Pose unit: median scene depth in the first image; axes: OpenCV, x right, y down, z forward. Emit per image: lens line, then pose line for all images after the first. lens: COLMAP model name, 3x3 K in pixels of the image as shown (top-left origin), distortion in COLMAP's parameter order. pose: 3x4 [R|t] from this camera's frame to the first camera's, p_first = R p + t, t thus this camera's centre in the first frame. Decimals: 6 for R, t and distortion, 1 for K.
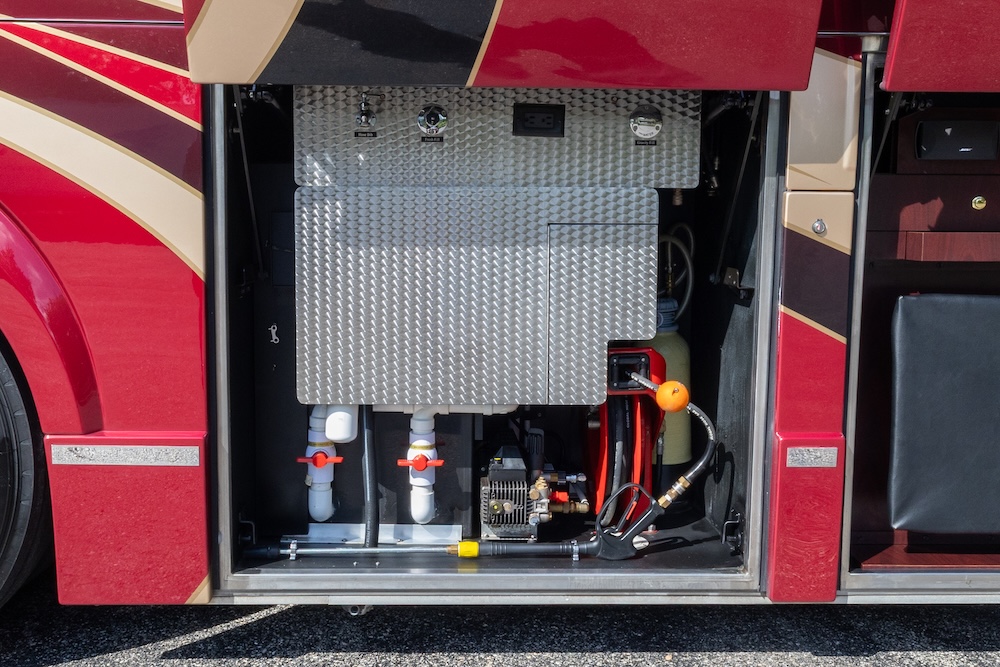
lens RADIAL K [[1027.3, 0, 468.0], [0, 1027.3, 304.6], [0, 0, 1]] dist [0.007914, 0.012574]
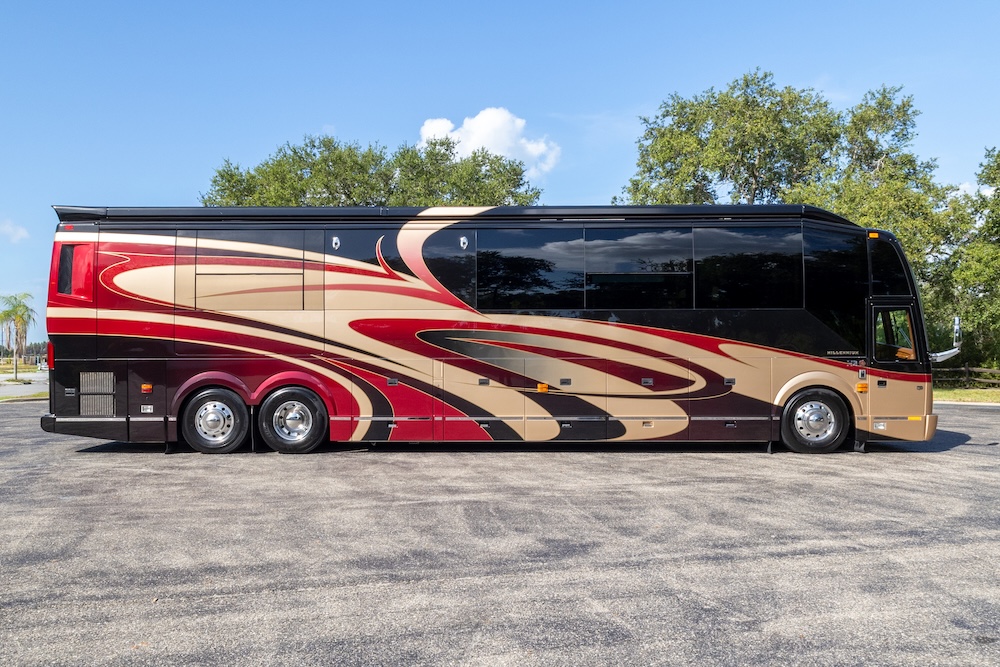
lens RADIAL K [[856.2, 0, 500.0], [0, 856.2, 333.5], [0, 0, 1]] dist [0.011454, 0.004801]
pose [[0.999642, -0.012049, -0.023900, 0.856906], [0.009114, 0.992817, -0.119293, 0.260407], [0.025166, 0.119032, 0.992571, -4.589883]]
